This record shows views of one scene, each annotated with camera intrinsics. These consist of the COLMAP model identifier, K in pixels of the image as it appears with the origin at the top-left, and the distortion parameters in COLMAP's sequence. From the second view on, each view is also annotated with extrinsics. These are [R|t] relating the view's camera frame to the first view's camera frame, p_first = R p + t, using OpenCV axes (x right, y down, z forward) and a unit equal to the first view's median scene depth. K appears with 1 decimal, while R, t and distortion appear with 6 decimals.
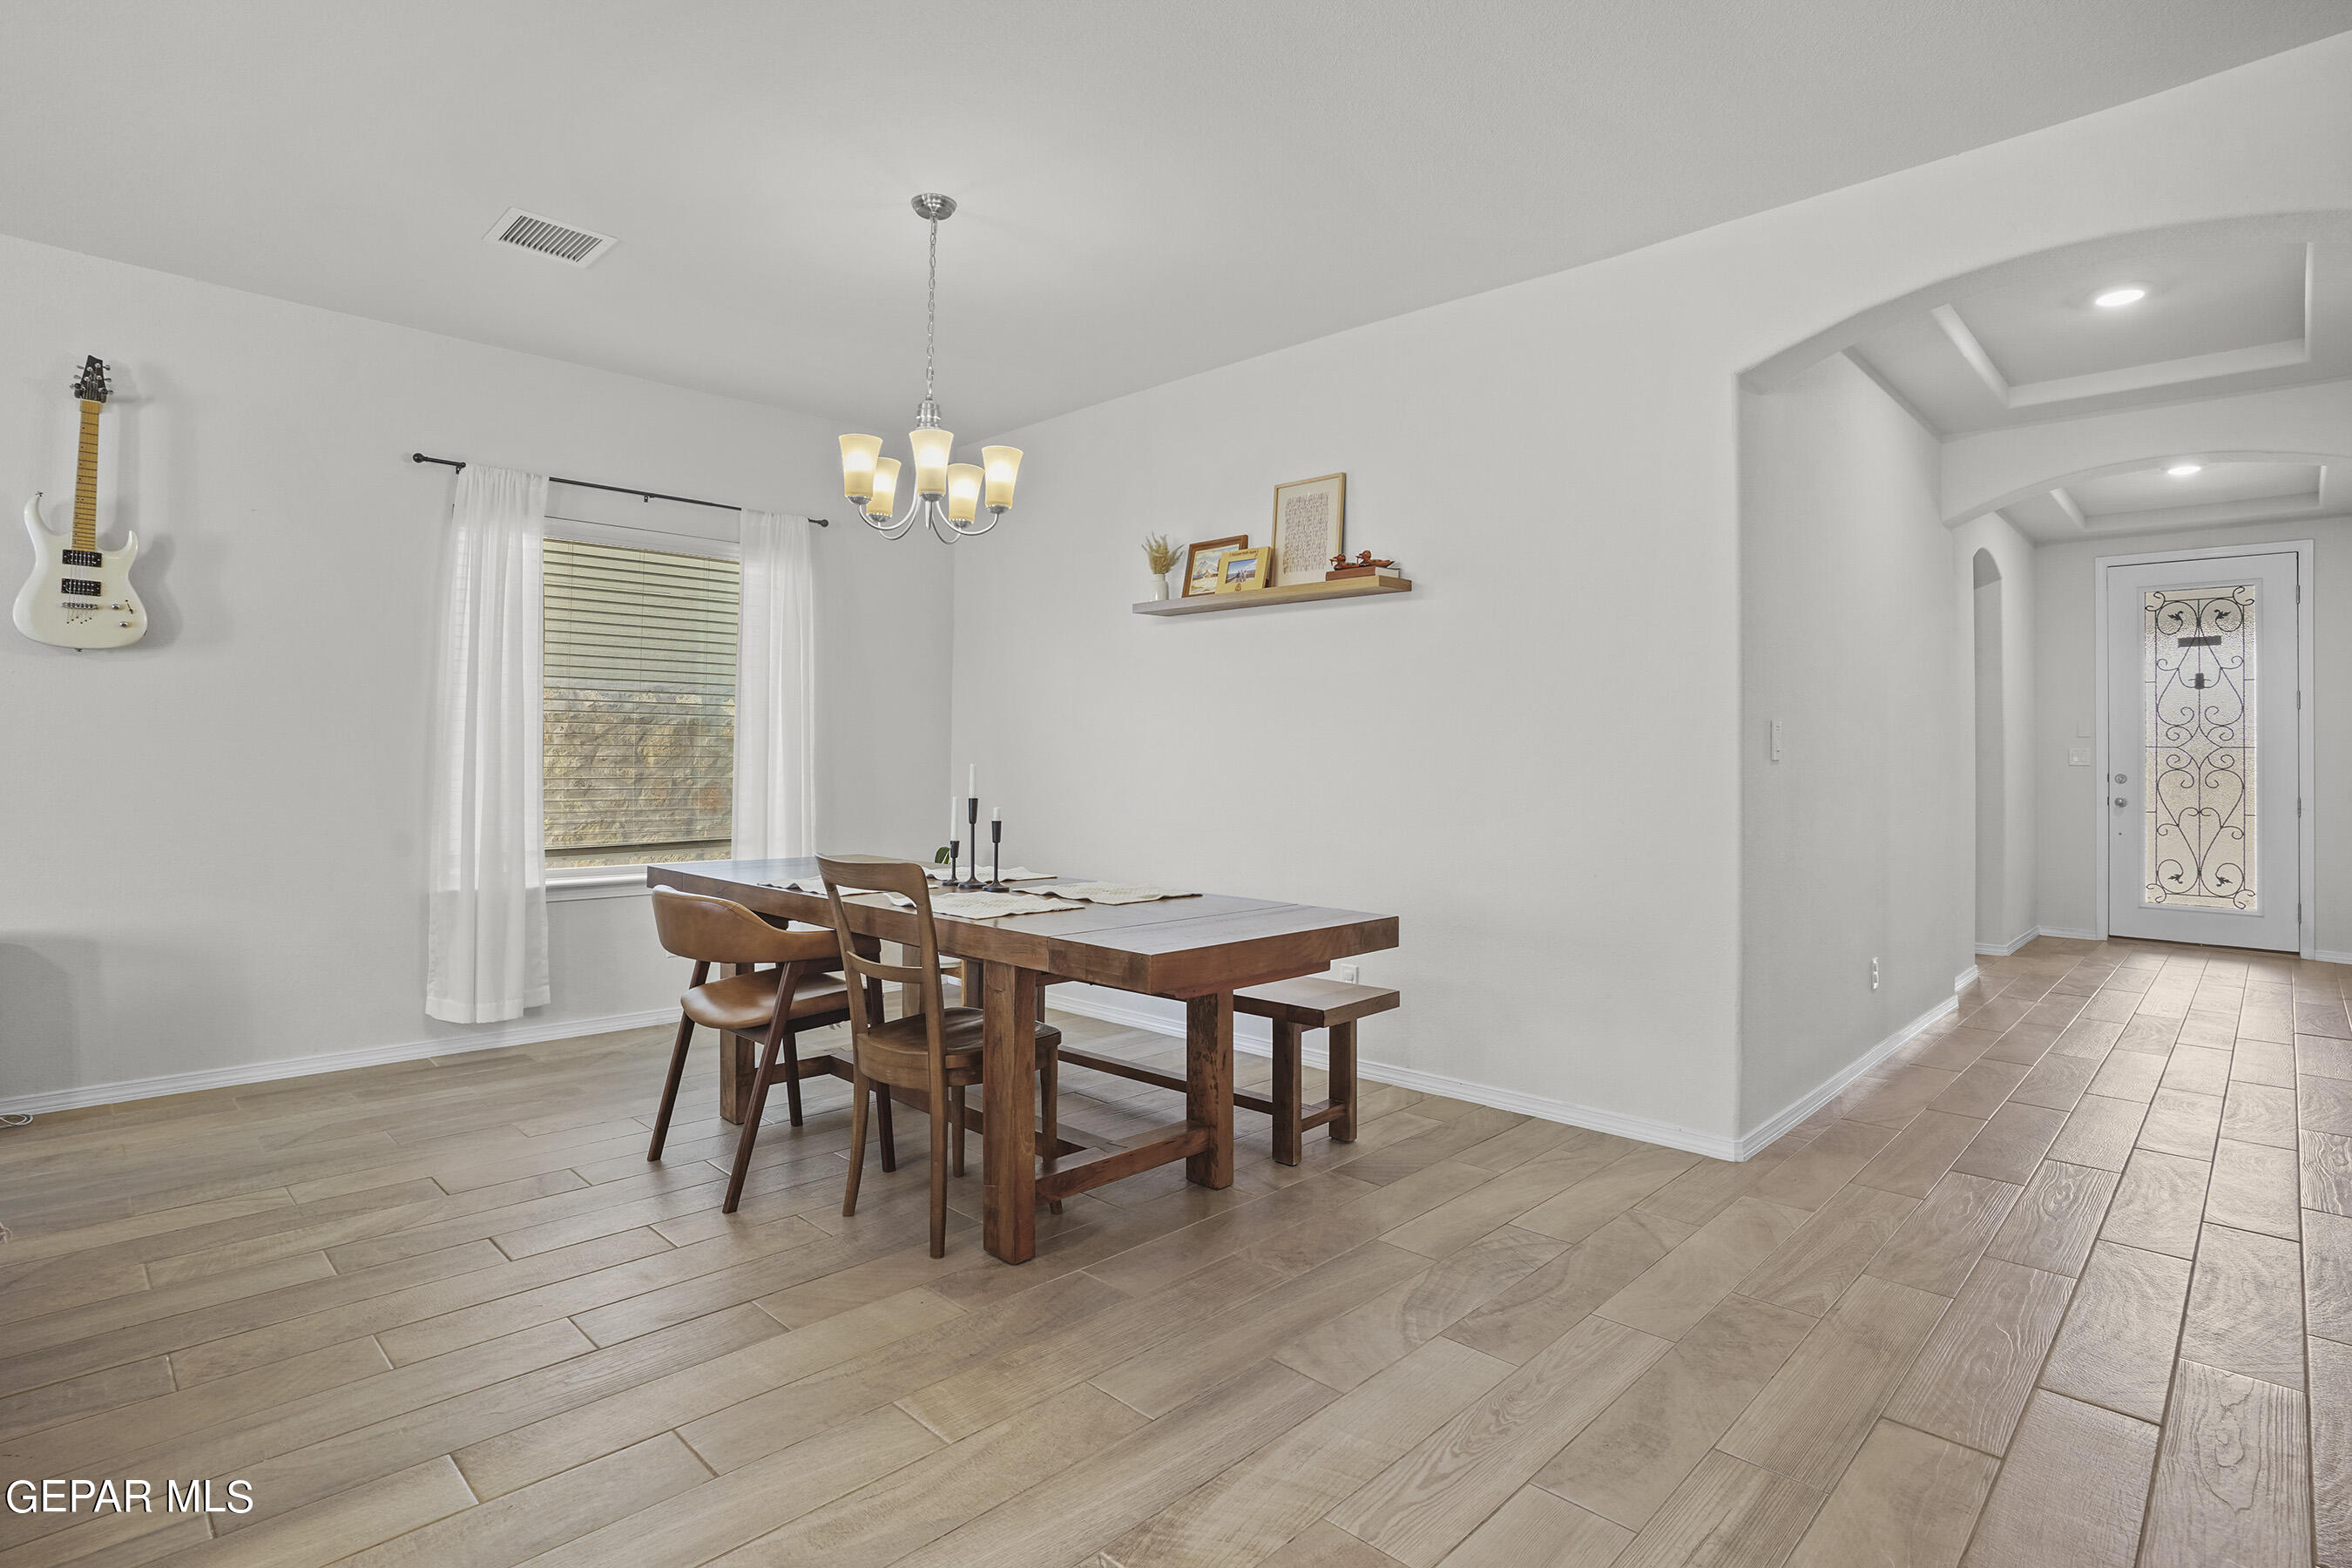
lens RADIAL K [[1180.9, 0, 1123.4], [0, 1180.9, 743.0], [0, 0, 1]] dist [-0.025603, 0.004096]
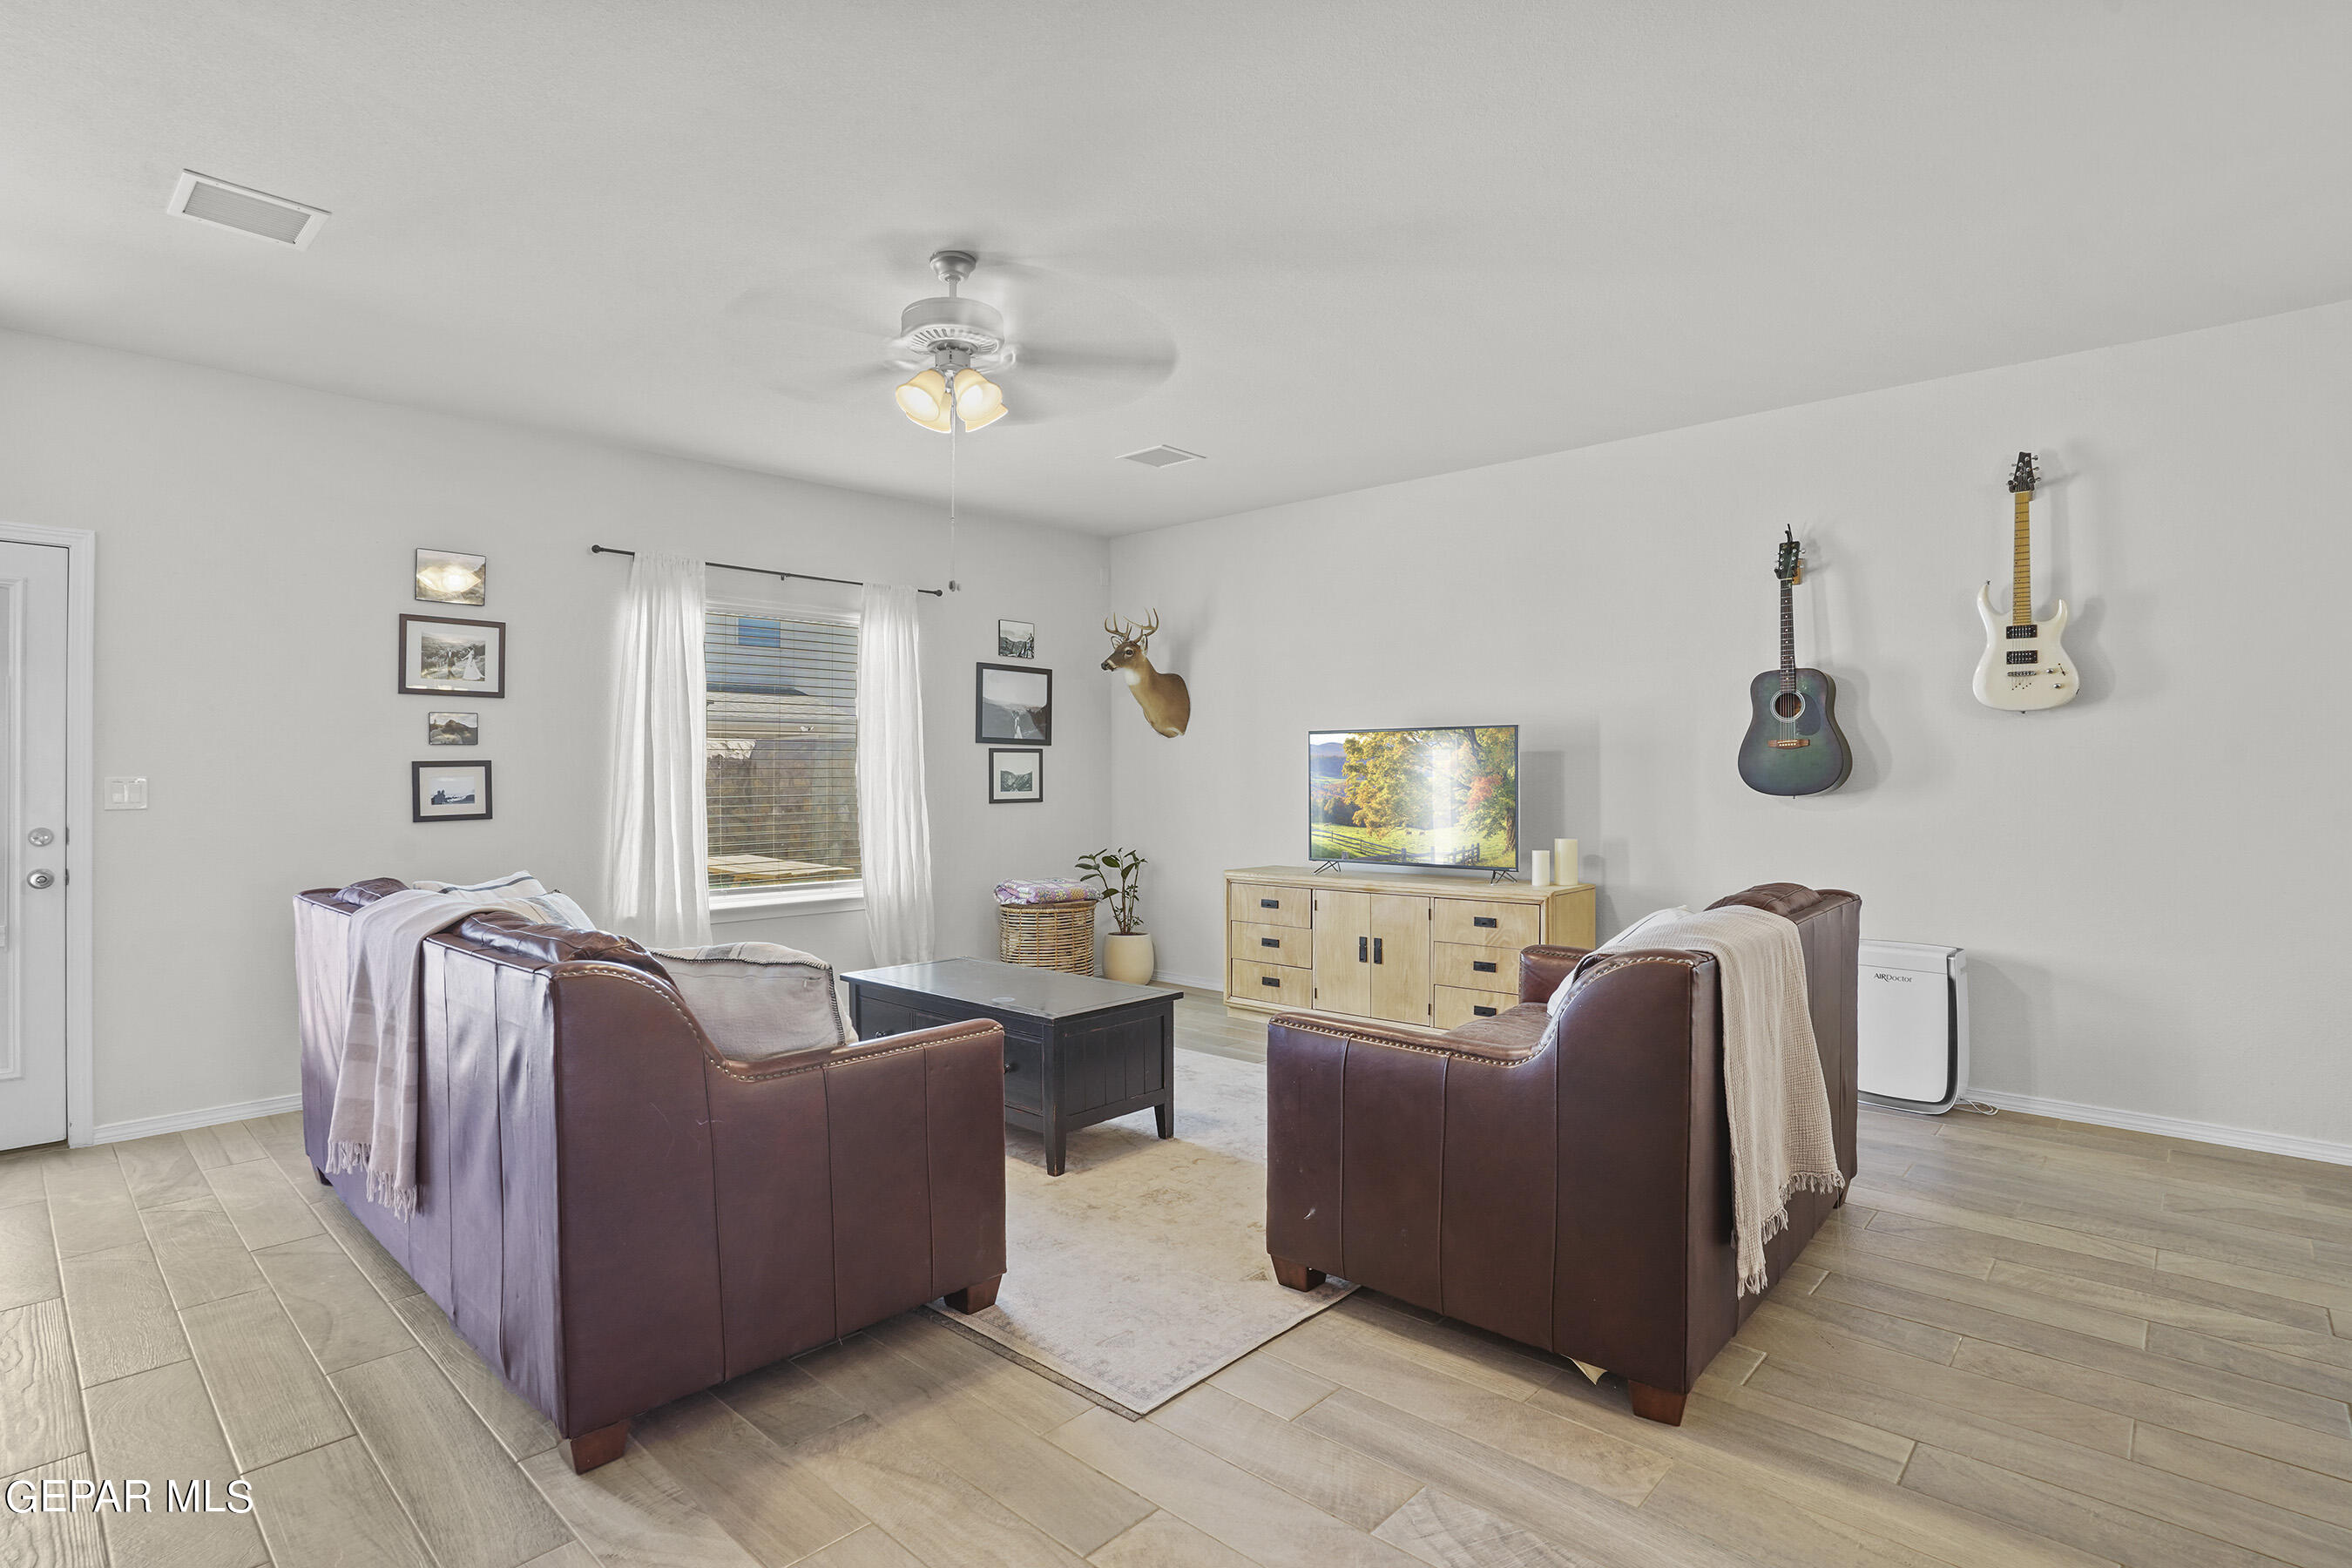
lens RADIAL K [[1180.9, 0, 1185.1], [0, 1180.9, 776.5], [0, 0, 1]] dist [-0.025603, 0.004096]
pose [[0.066111, -0.003119, -0.997807, 0.188962], [0.011435, 0.999932, -0.002368, -0.023969], [0.997747, -0.011254, 0.066142, 0.105157]]
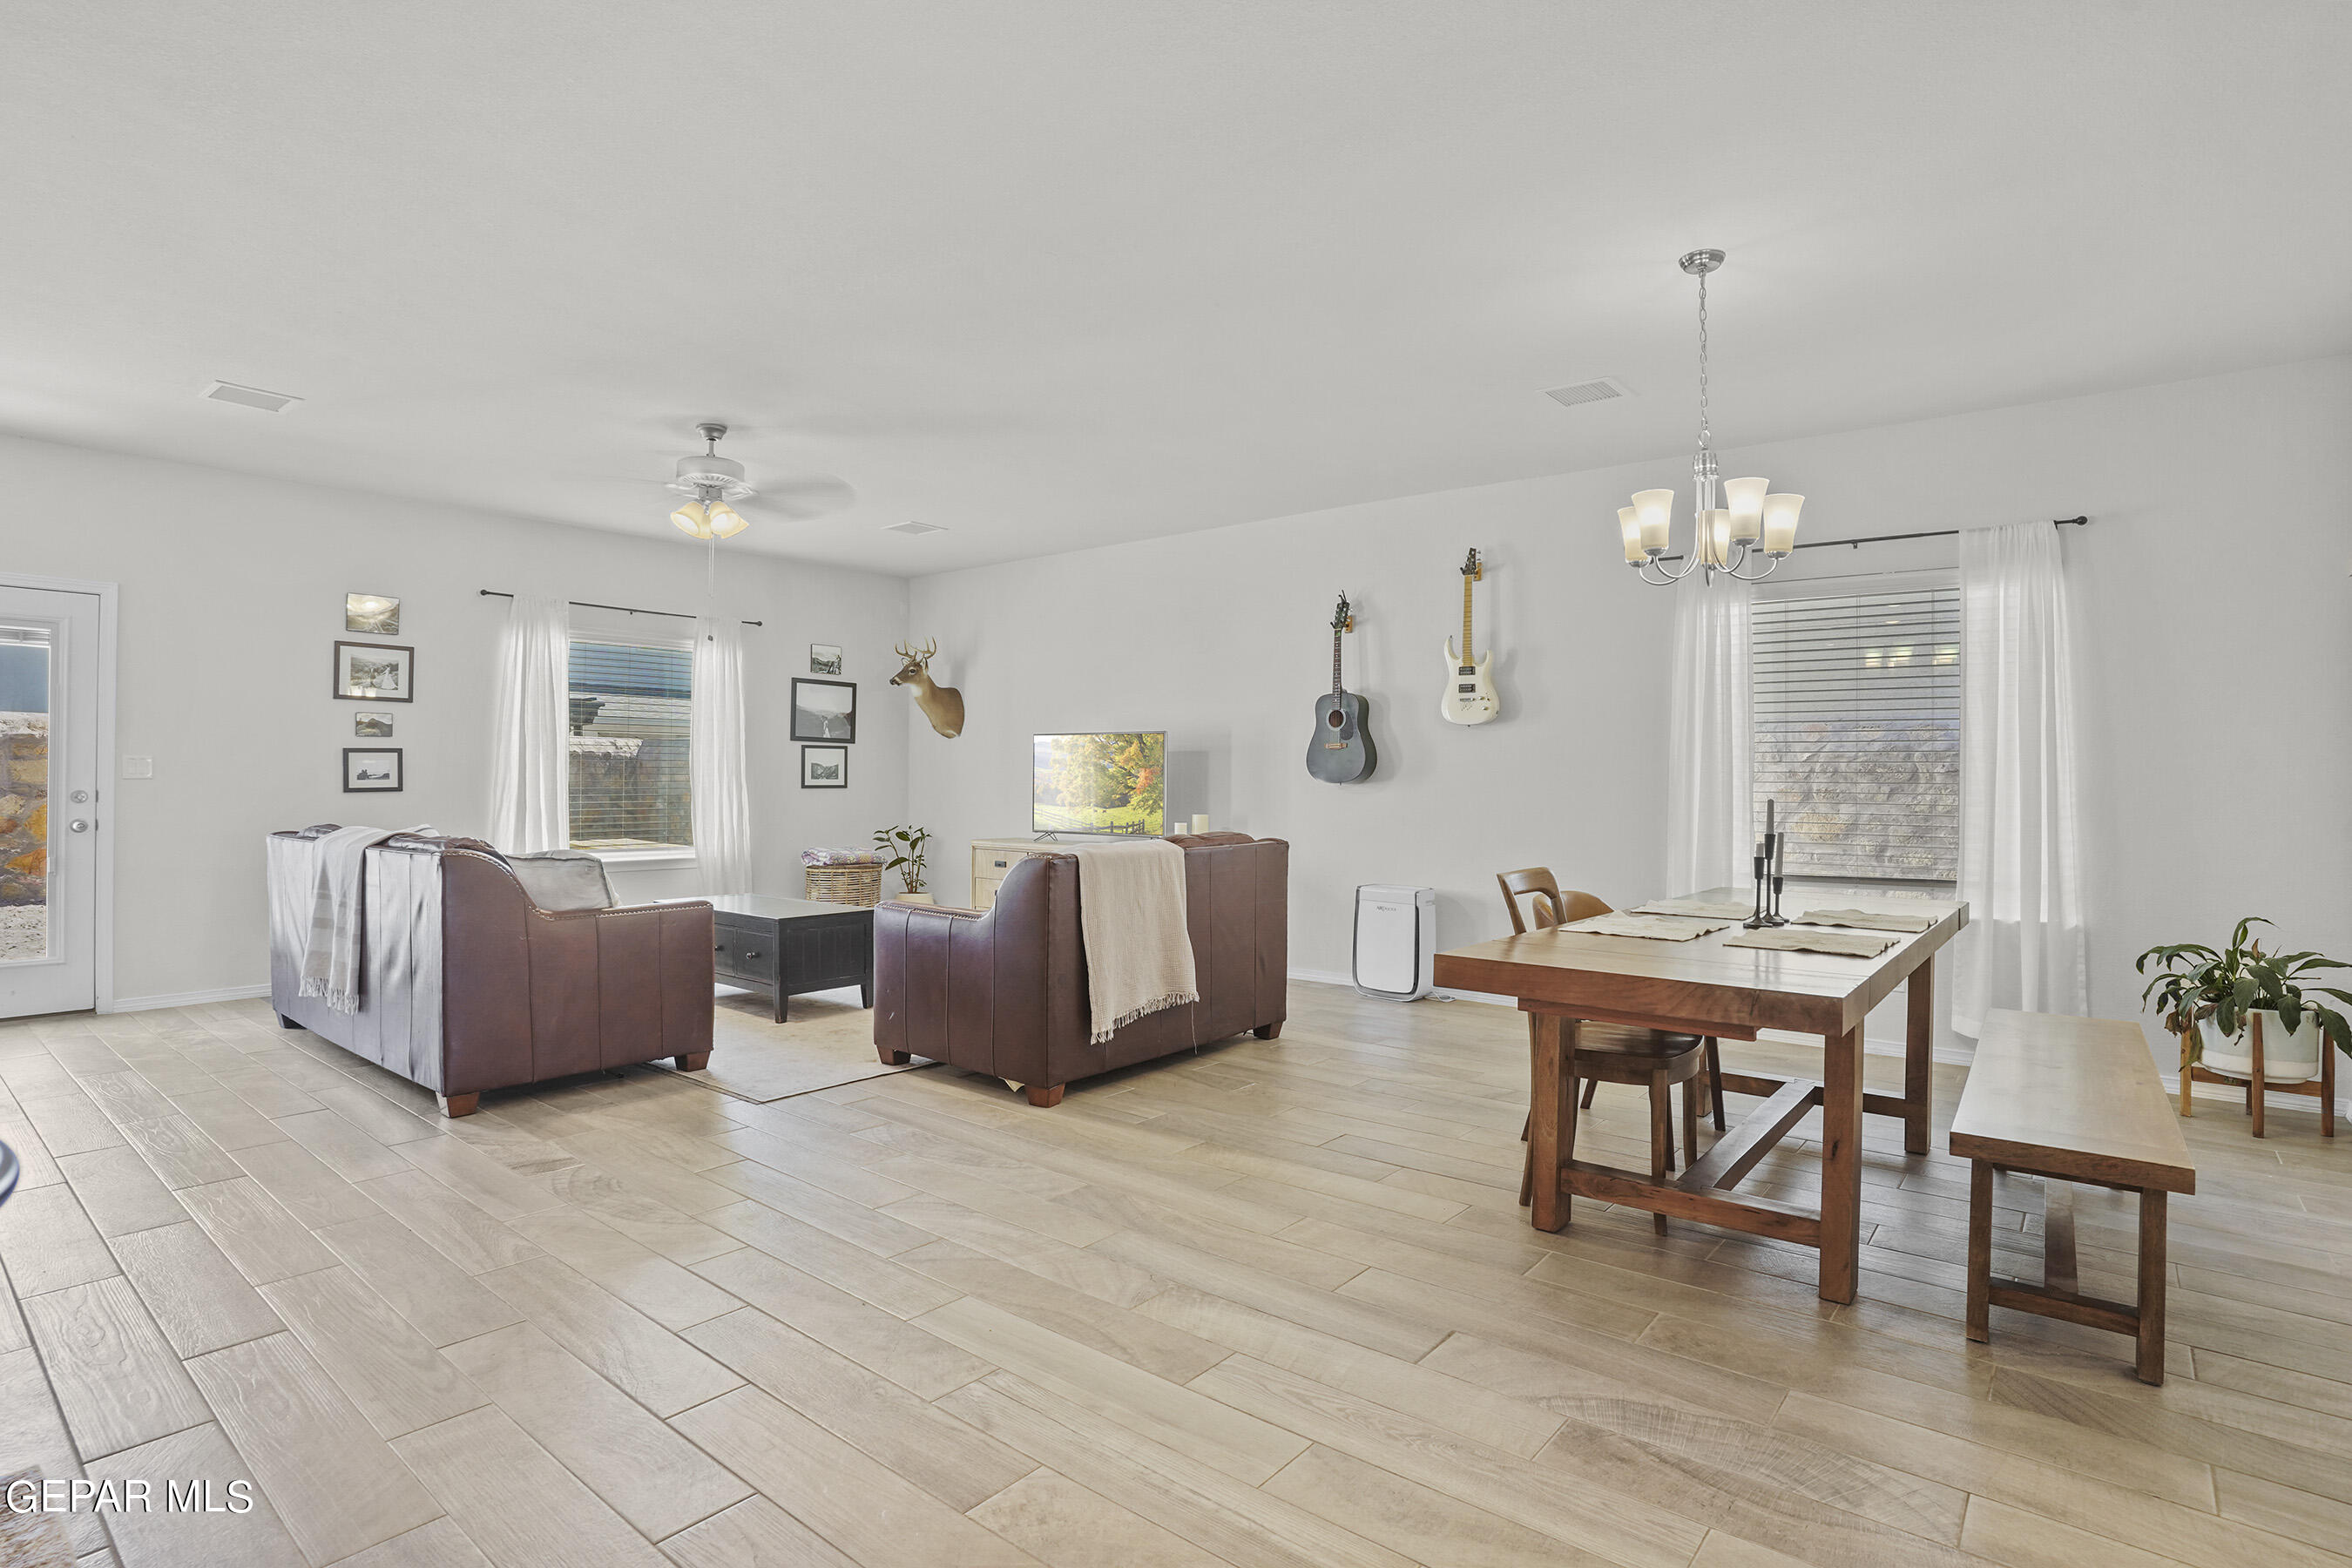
lens RADIAL K [[1180.9, 0, 1158.1], [0, 1180.9, 774.5], [0, 0, 1]] dist [-0.025603, 0.004096]
pose [[0.111740, -0.007773, -0.993707, 0.743246], [0.001619, 0.999970, -0.007640, 0.002163], [0.993736, -0.000756, 0.111749, 0.369655]]
